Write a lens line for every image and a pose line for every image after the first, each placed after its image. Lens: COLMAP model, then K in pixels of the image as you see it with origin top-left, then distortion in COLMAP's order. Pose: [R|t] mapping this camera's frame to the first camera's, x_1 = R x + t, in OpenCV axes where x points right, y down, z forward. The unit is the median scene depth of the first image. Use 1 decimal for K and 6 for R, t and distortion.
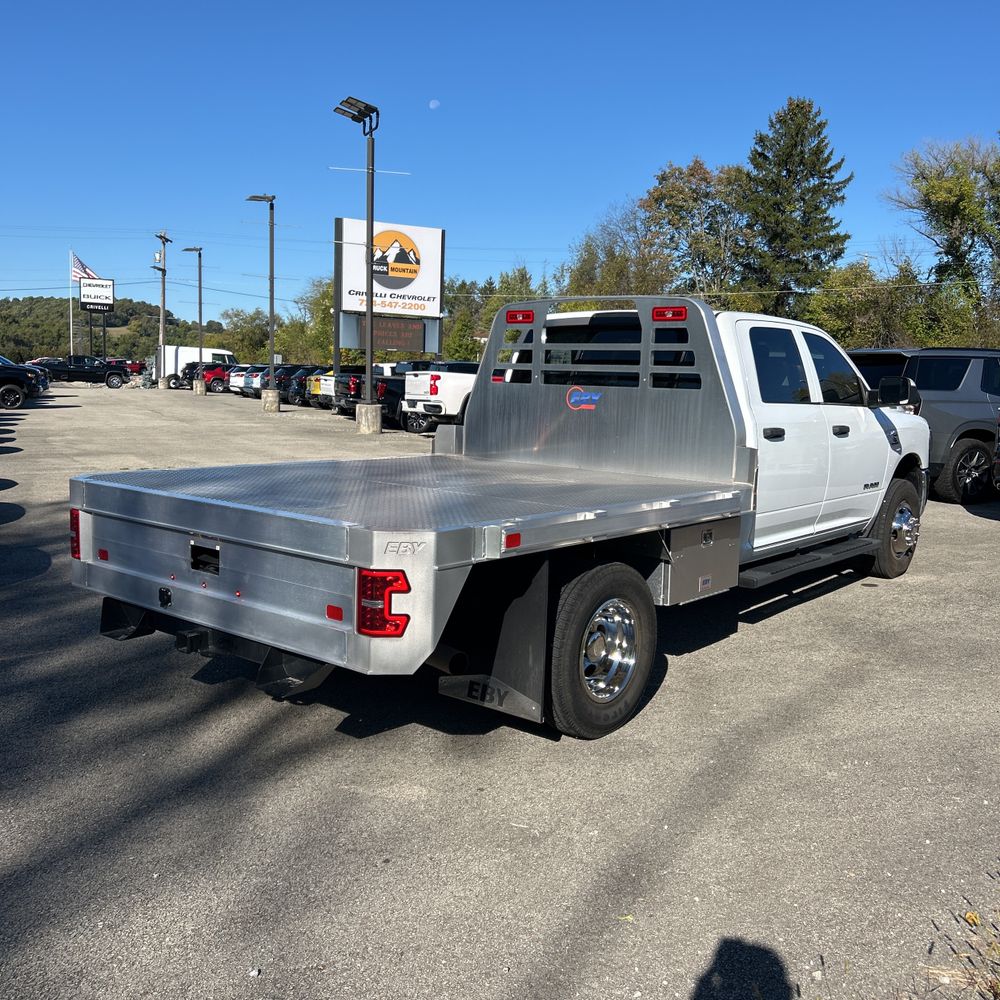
lens RADIAL K [[1009.5, 0, 513.5], [0, 1009.5, 501.6], [0, 0, 1]] dist [0.059121, -0.079894]
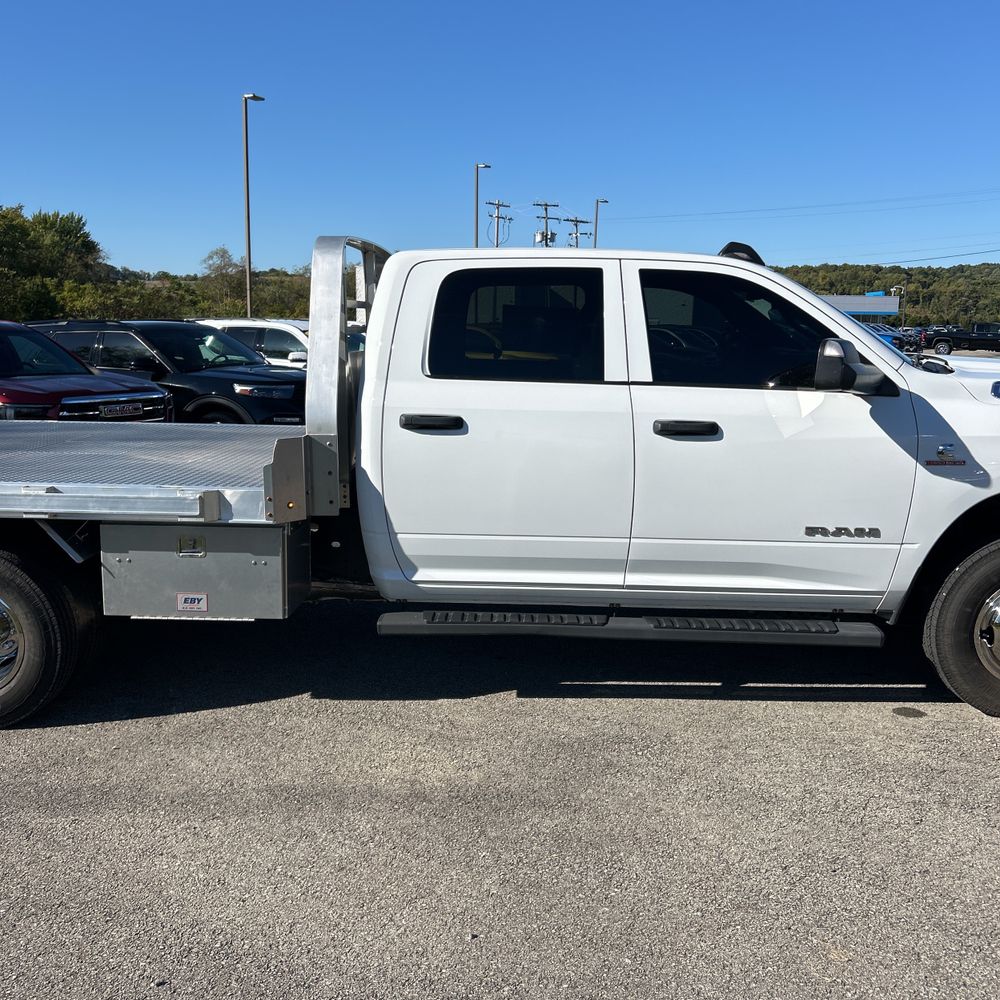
lens RADIAL K [[1009.5, 0, 513.5], [0, 1009.5, 501.6], [0, 0, 1]] dist [0.059121, -0.079894]
pose [[0.603556, 0.119377, -0.788333, 0.645939], [-0.094585, 0.992466, 0.077873, -0.056145], [0.791690, 0.027564, 0.610300, 0.482717]]
